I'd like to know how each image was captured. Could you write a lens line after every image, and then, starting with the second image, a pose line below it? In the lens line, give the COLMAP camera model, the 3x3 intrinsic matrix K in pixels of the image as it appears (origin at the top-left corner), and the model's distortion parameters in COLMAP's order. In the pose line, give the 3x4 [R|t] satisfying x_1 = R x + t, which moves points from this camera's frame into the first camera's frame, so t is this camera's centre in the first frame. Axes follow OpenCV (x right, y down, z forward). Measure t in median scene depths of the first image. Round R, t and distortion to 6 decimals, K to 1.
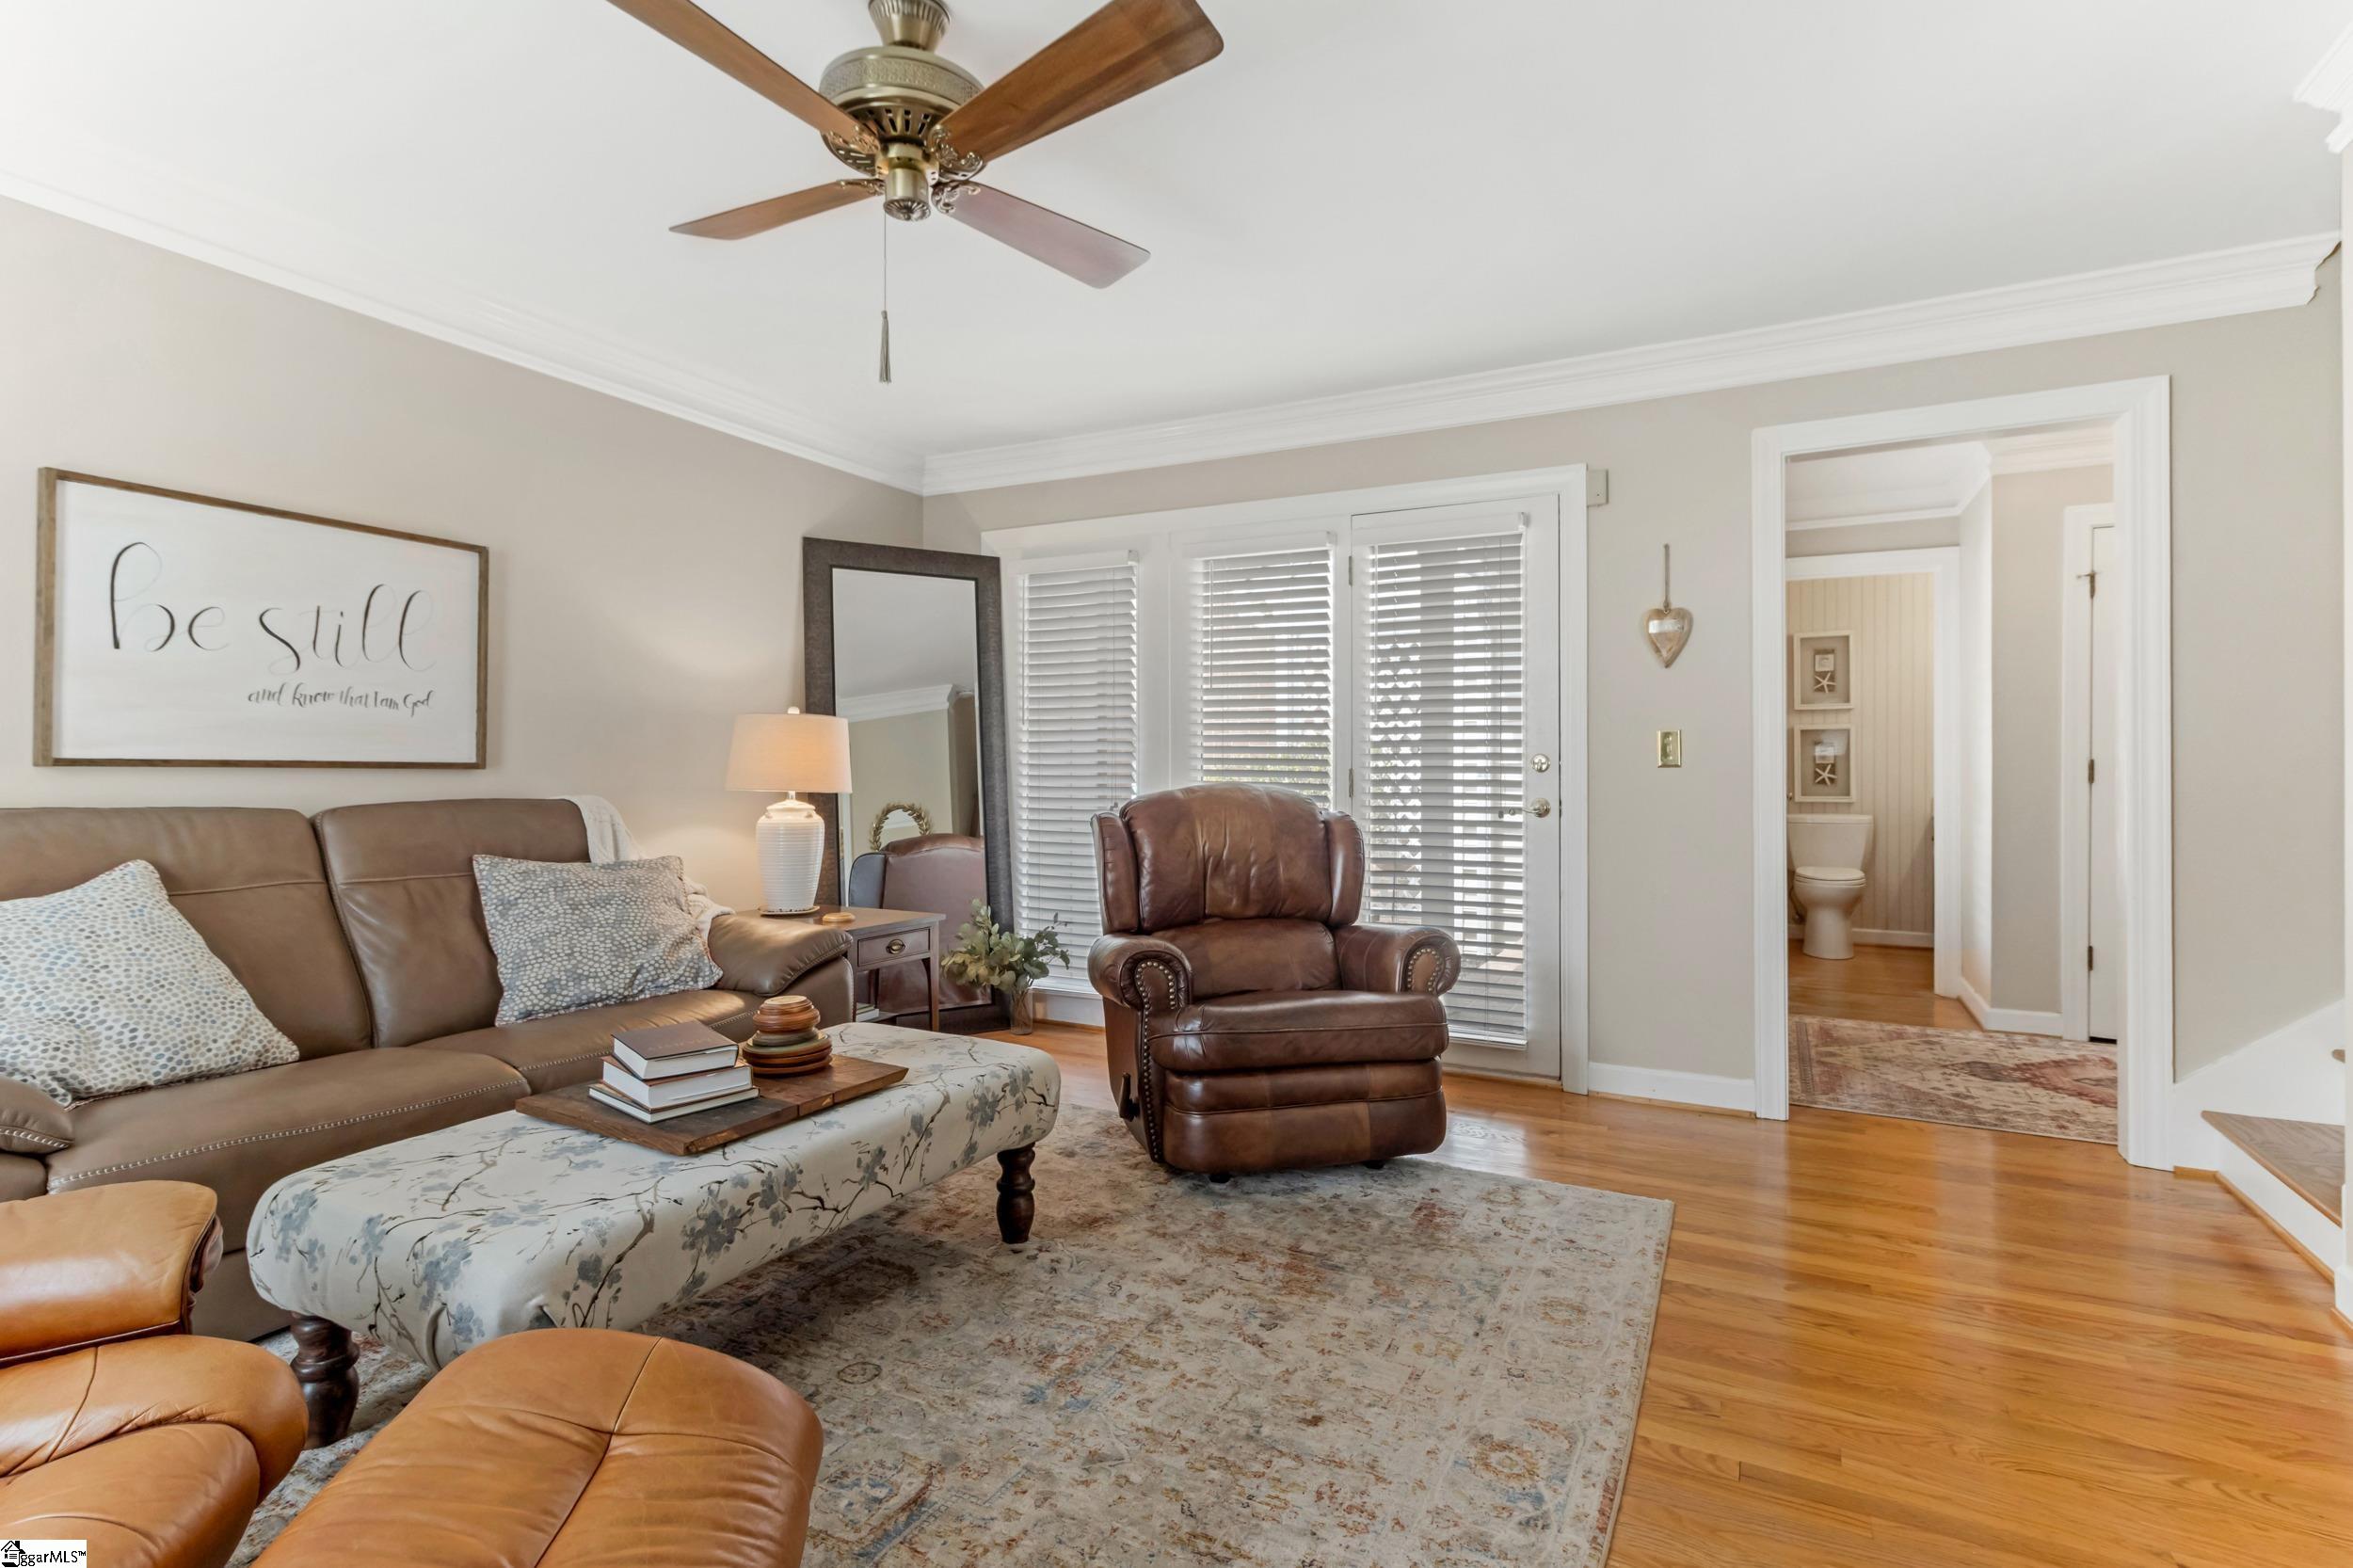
lens RADIAL K [[1121.4, 0, 1181.6], [0, 1121.4, 755.3], [0, 0, 1]] dist [0.008578, 0.000749]
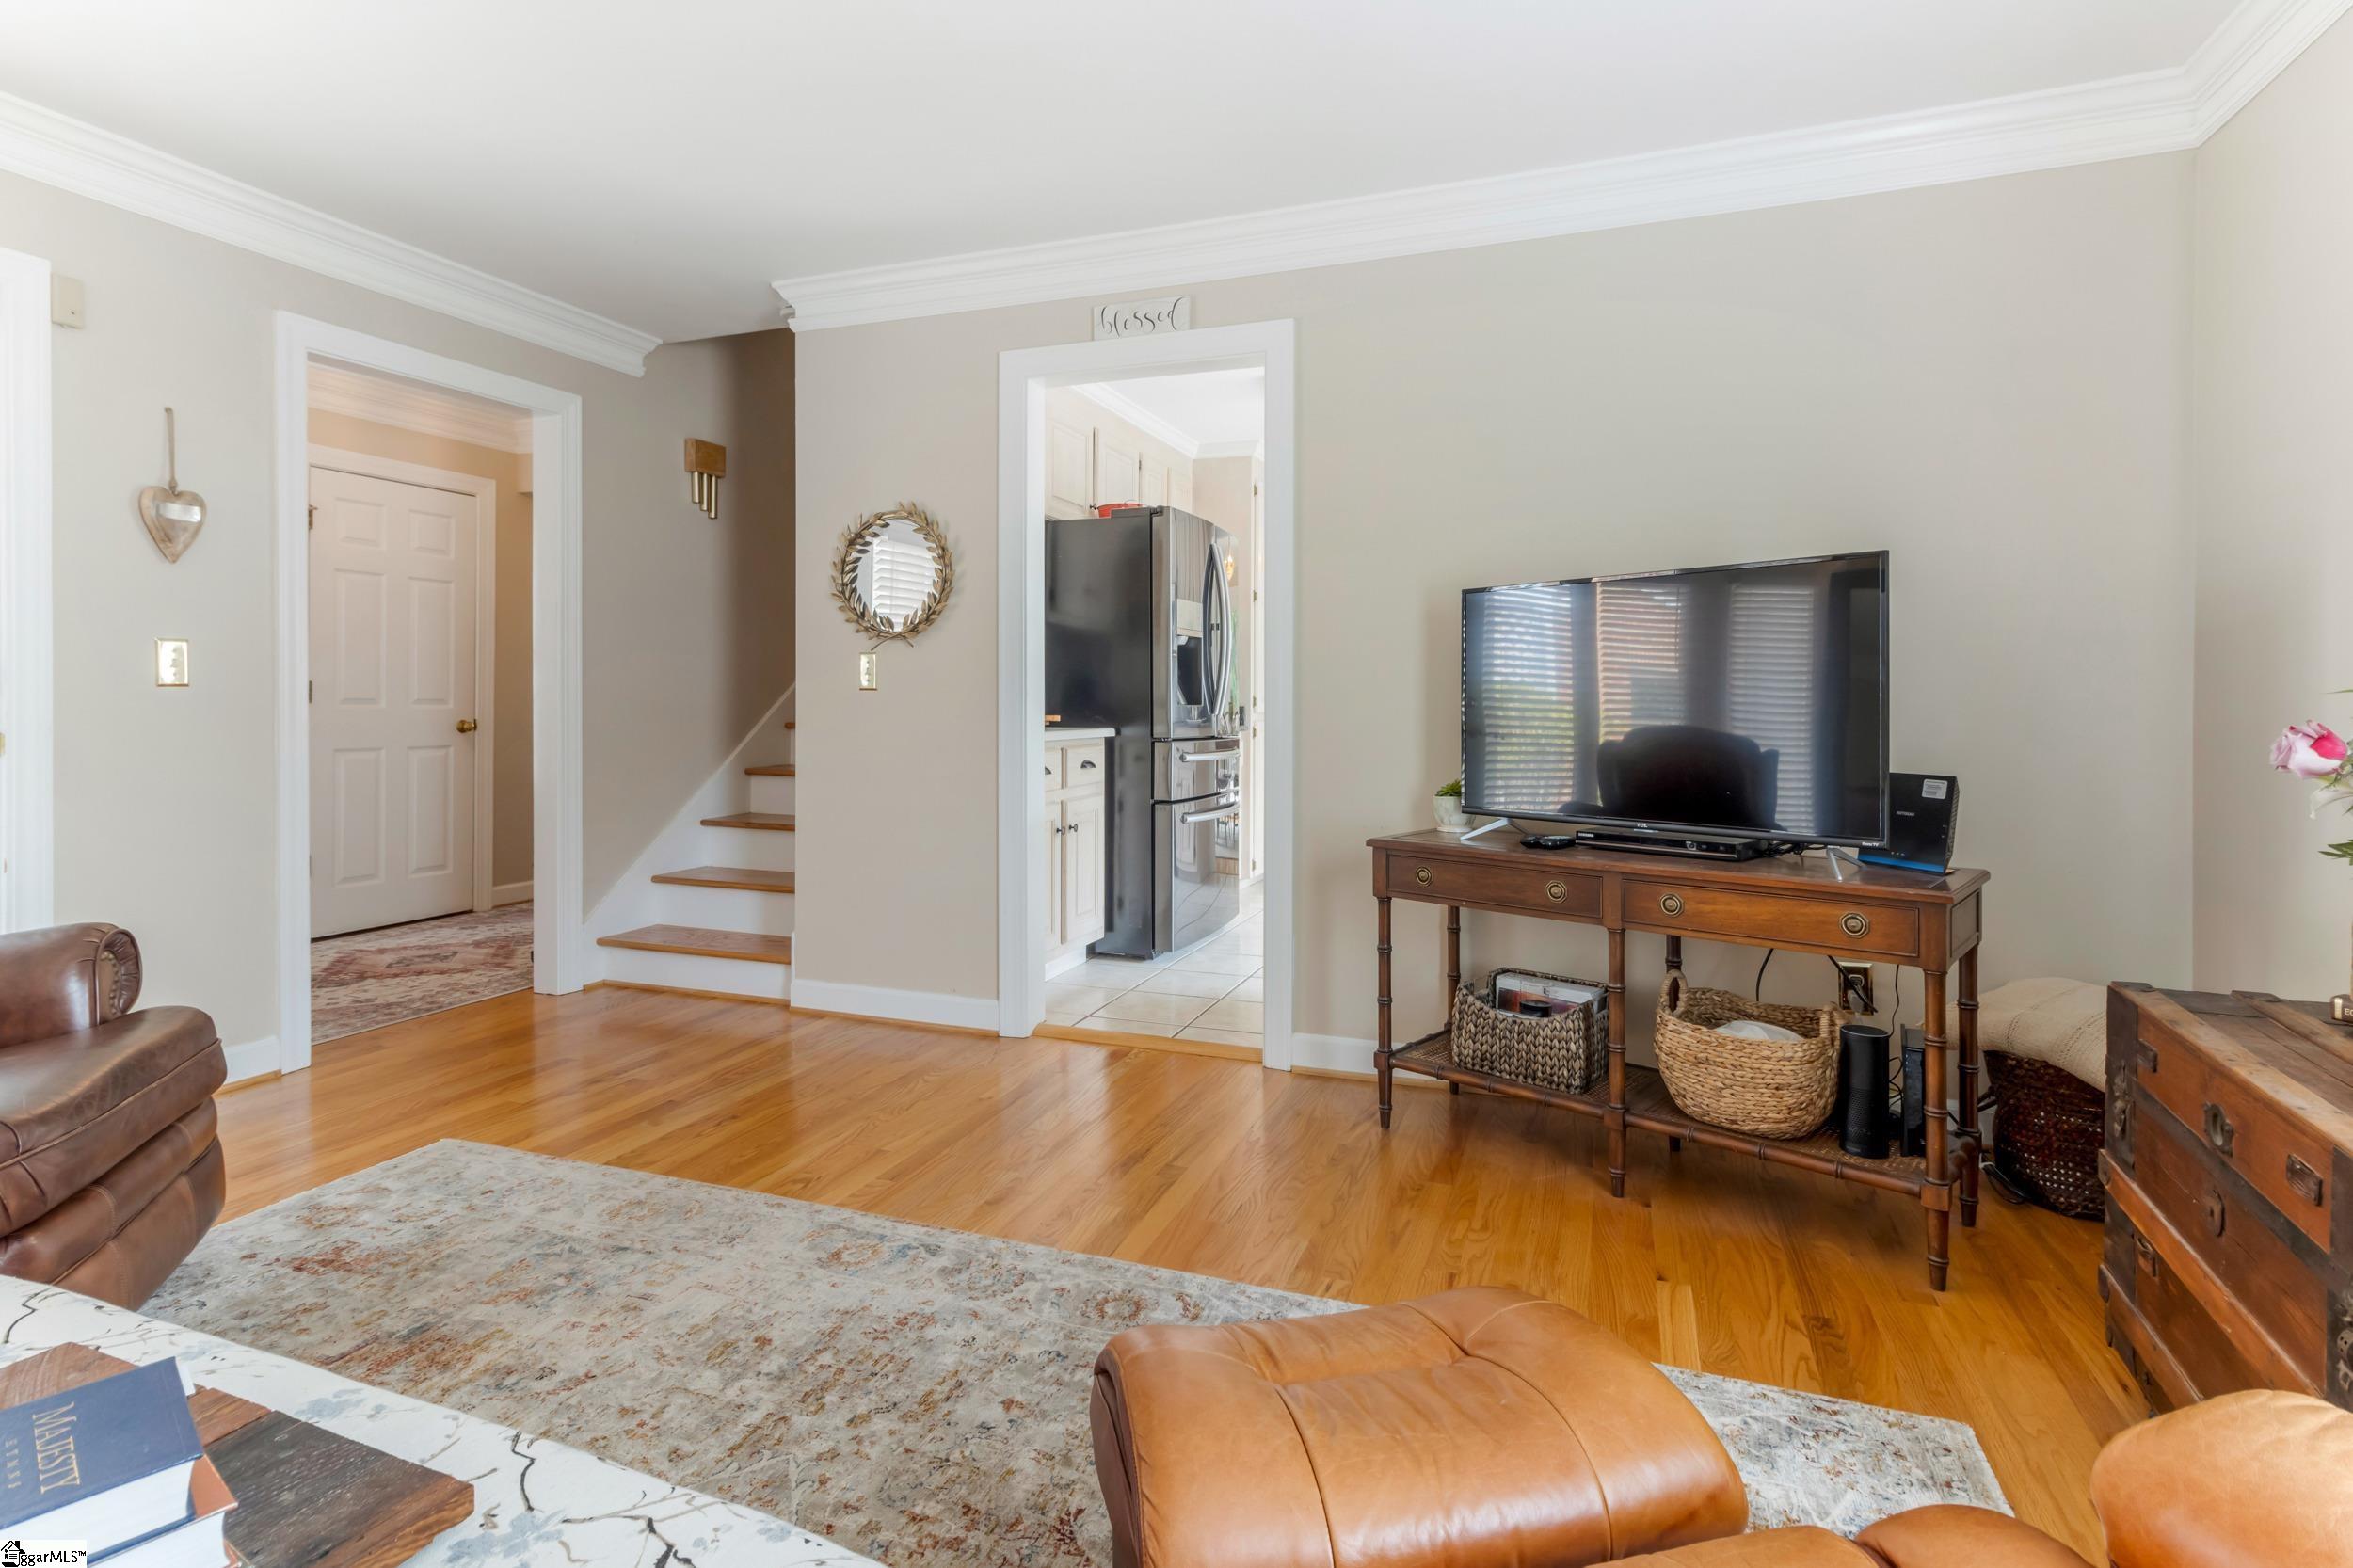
lens RADIAL K [[1143.0, 0, 1175.7], [0, 1143.0, 722.6], [0, 0, 1]] dist [0.000807, -0.000076]
pose [[-0.120660, -0.020513, 0.992482, -0.587235], [-0.018360, 0.999662, 0.018429, 0.009636], [-0.992524, -0.015998, -0.120995, 0.486555]]
